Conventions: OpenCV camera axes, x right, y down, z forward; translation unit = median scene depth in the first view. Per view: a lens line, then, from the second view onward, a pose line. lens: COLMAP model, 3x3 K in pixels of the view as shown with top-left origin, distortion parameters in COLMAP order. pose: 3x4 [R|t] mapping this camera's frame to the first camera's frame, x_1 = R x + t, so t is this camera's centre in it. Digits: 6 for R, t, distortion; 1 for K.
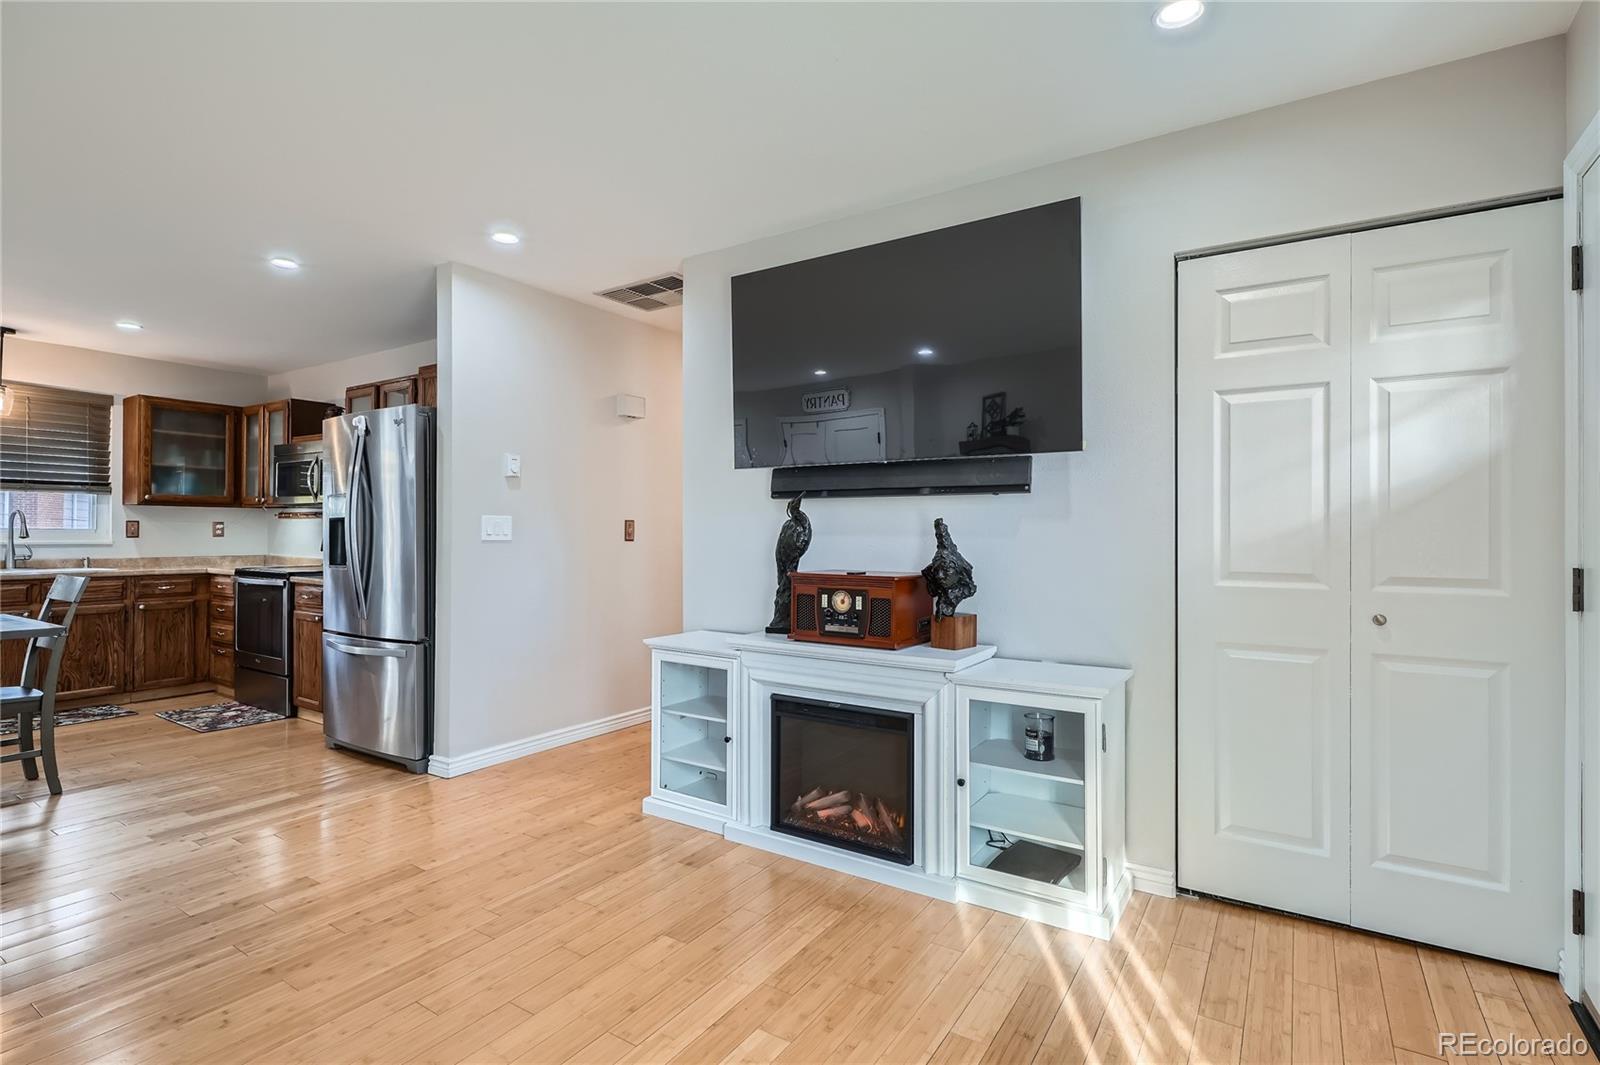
lens RADIAL K [[773.8, 0, 802.0], [0, 773.8, 529.9], [0, 0, 1]] dist [-0.001081, 0.000590]
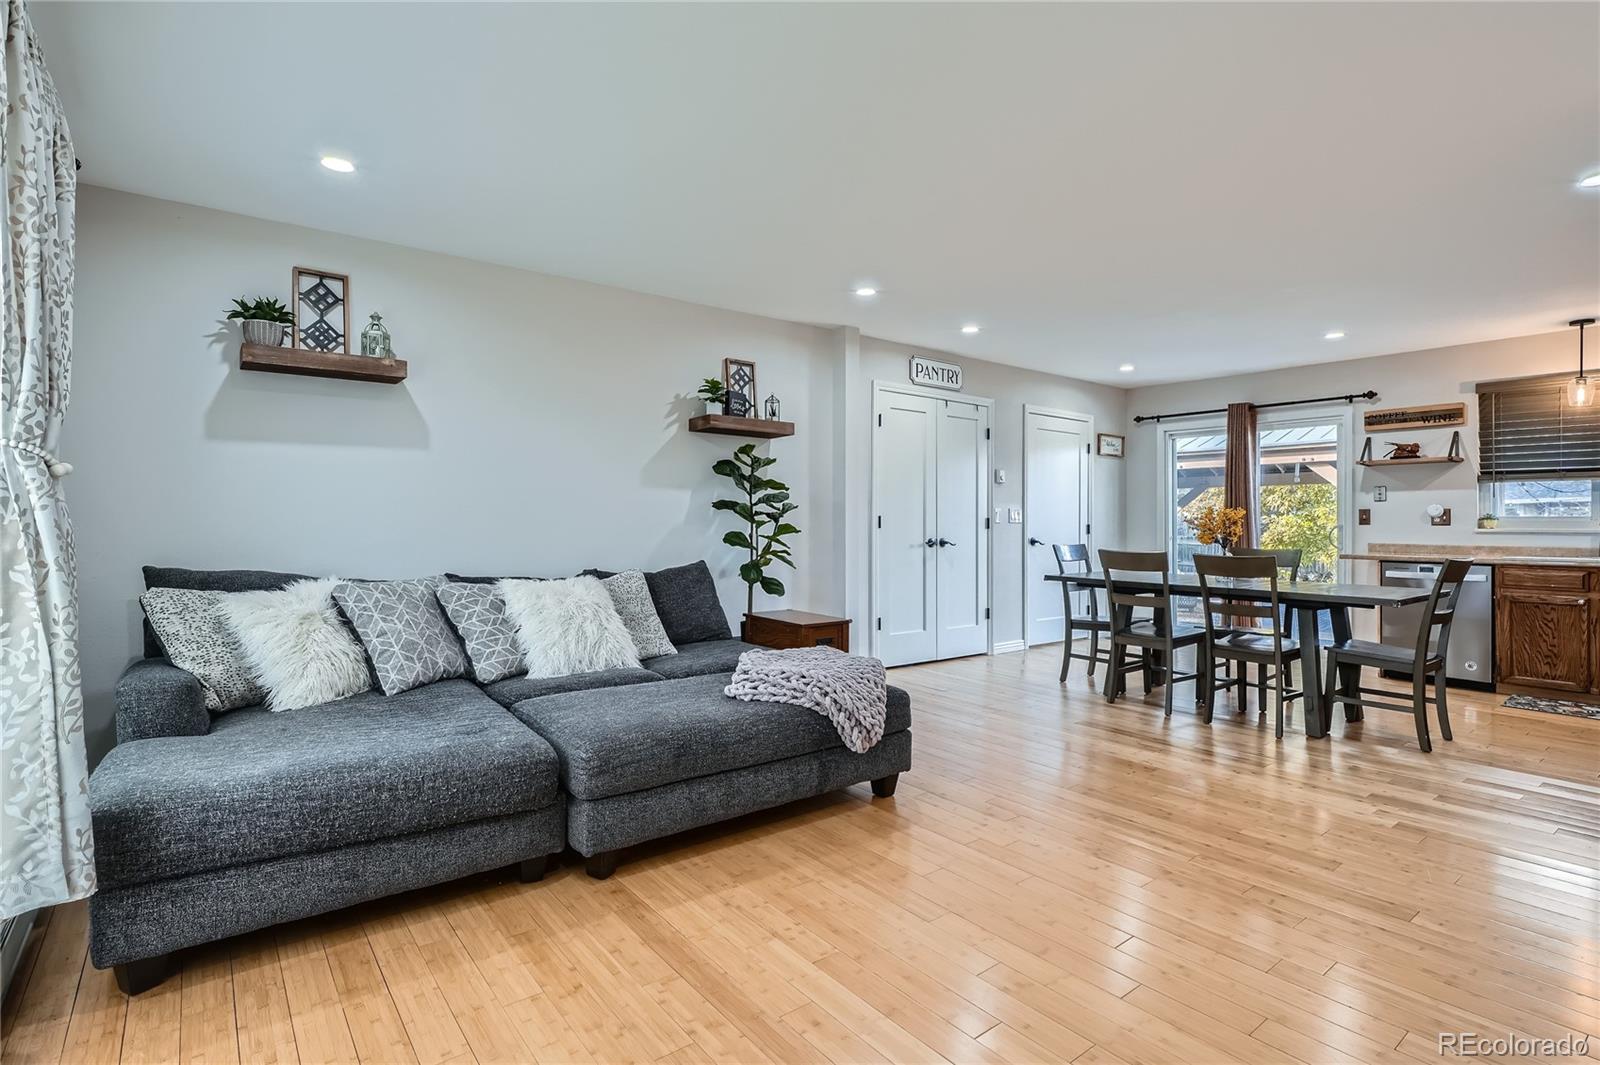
lens RADIAL K [[773.8, 0, 800.8], [0, 773.8, 520.3], [0, 0, 1]] dist [-0.001081, 0.000590]
pose [[-0.326684, -0.009761, -0.945083, 0.246146], [0.000659, 0.999944, -0.010556, 0.011960], [0.945134, -0.004071, -0.326659, 0.324953]]
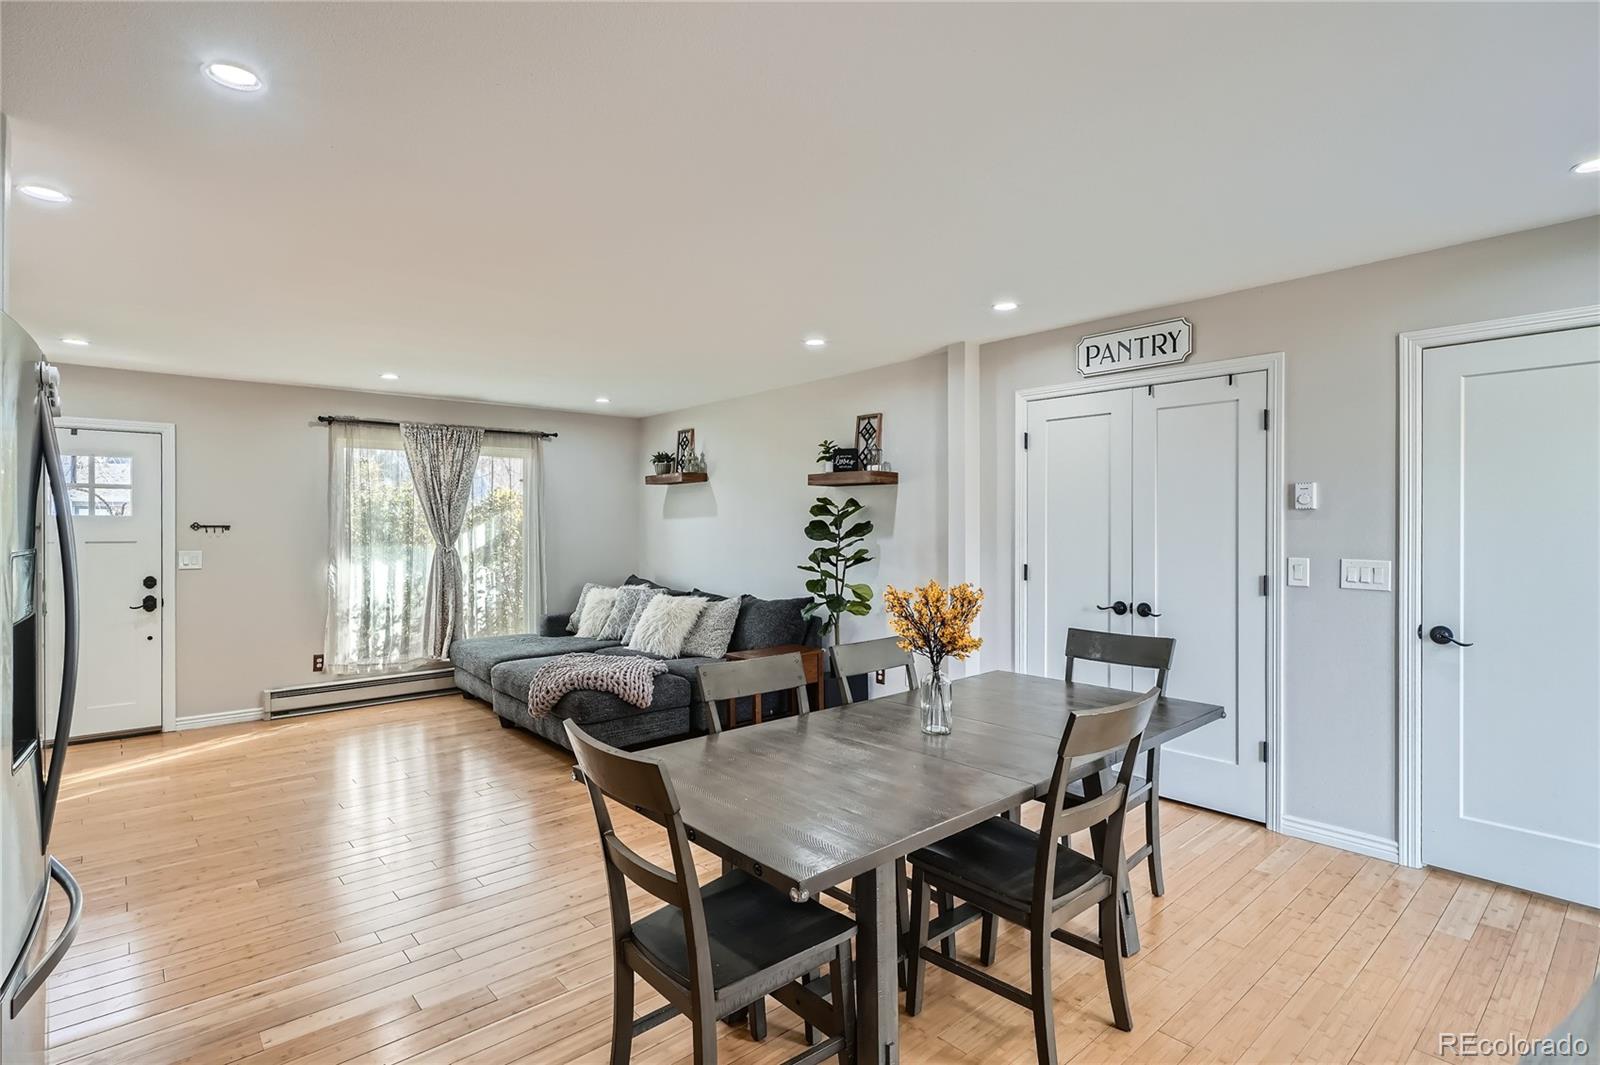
lens RADIAL K [[773.8, 0, 799.2], [0, 773.8, 525.9], [0, 0, 1]] dist [-0.001081, 0.000590]
pose [[-0.964116, -0.001130, 0.265480, -0.776984], [-0.001617, 0.999997, -0.001615, -0.044104], [-0.265477, -0.001987, -0.964115, 0.937254]]
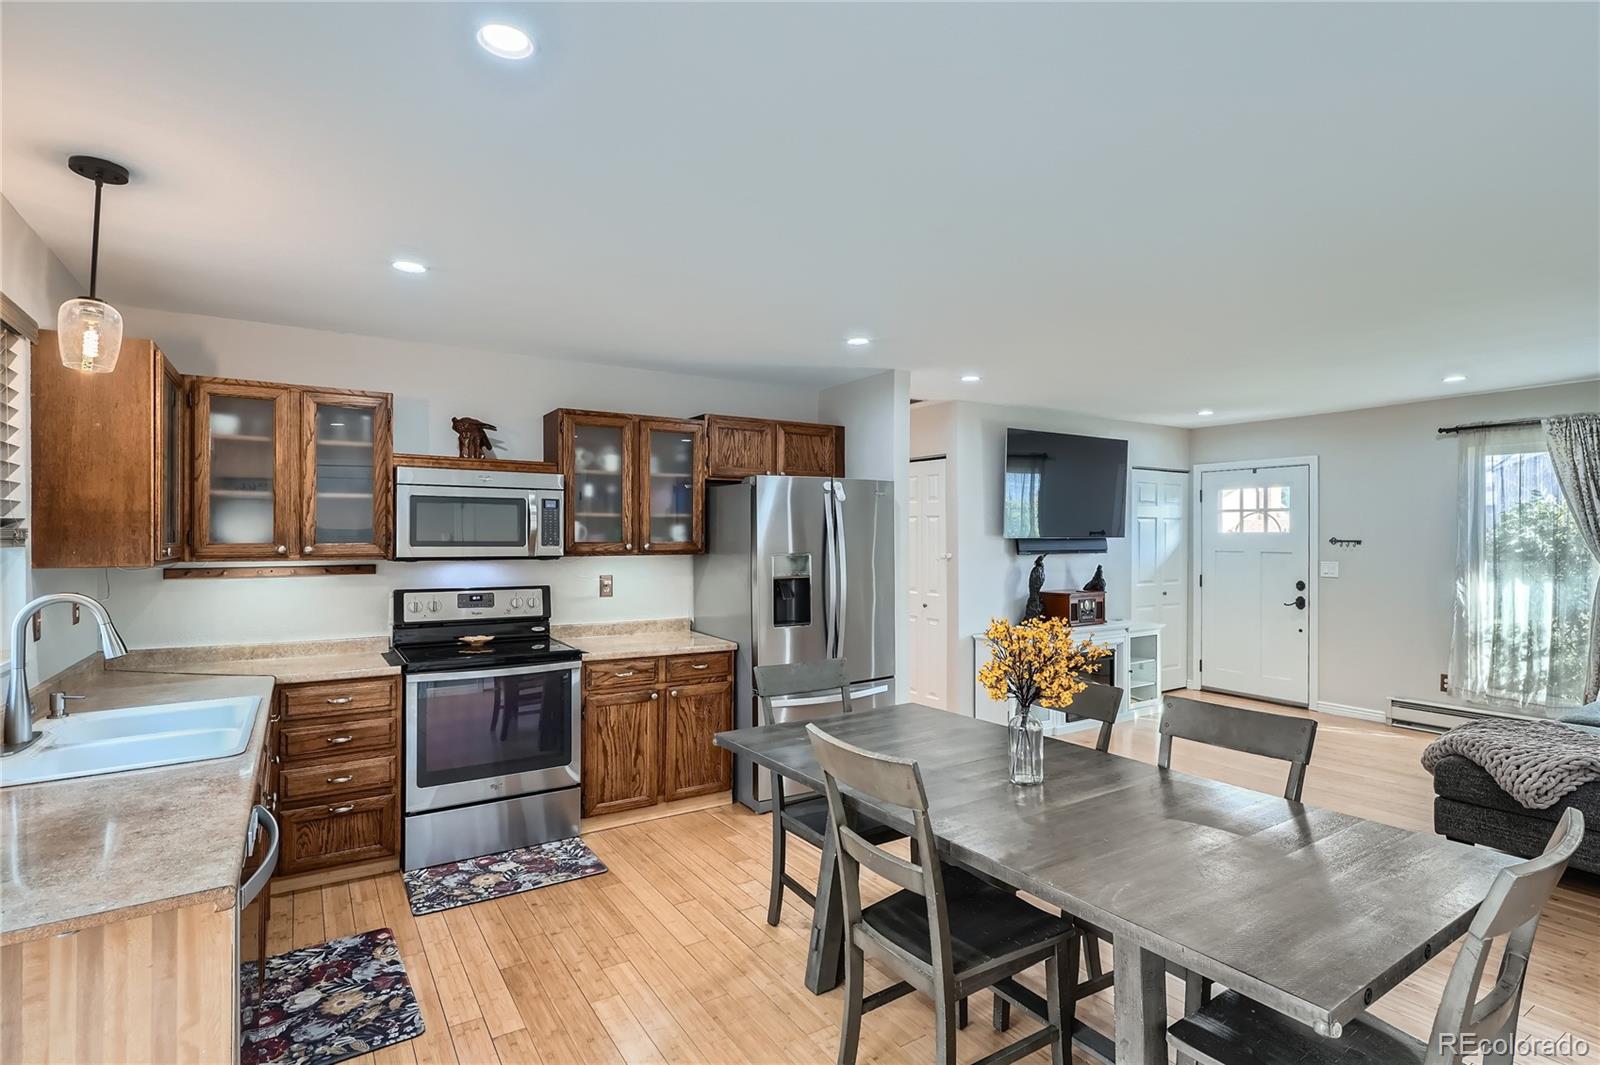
lens RADIAL K [[773.8, 0, 804.3], [0, 773.8, 531.5], [0, 0, 1]] dist [-0.001081, 0.000590]
pose [[0.406692, 0.001357, 0.913565, -1.151970], [-0.001288, 0.999999, -0.000911, -0.055817], [-0.913565, -0.000806, 0.406693, 0.435505]]
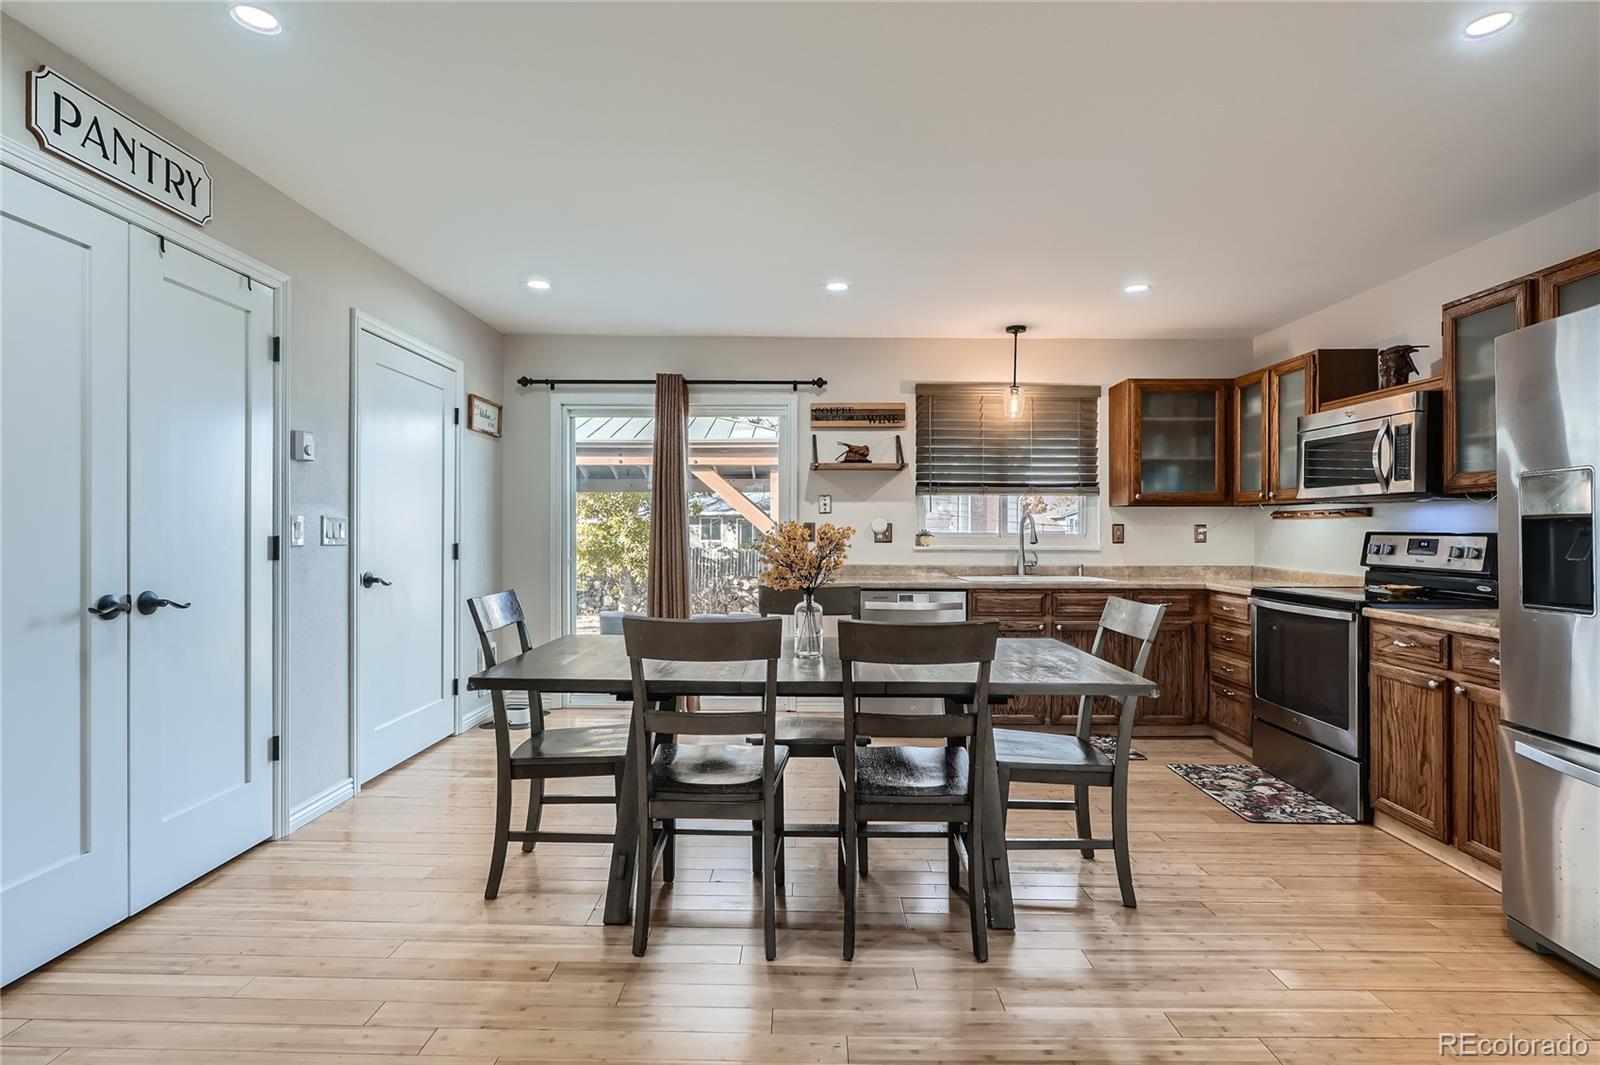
lens RADIAL K [[773.8, 0, 797.3], [0, 773.8, 528.4], [0, 0, 1]] dist [-0.001081, 0.000590]
pose [[0.536149, -0.006308, -0.844100, -0.331710], [0.004897, 0.999978, -0.004363, -0.005297], [0.844109, -0.001794, 0.536168, 0.225595]]
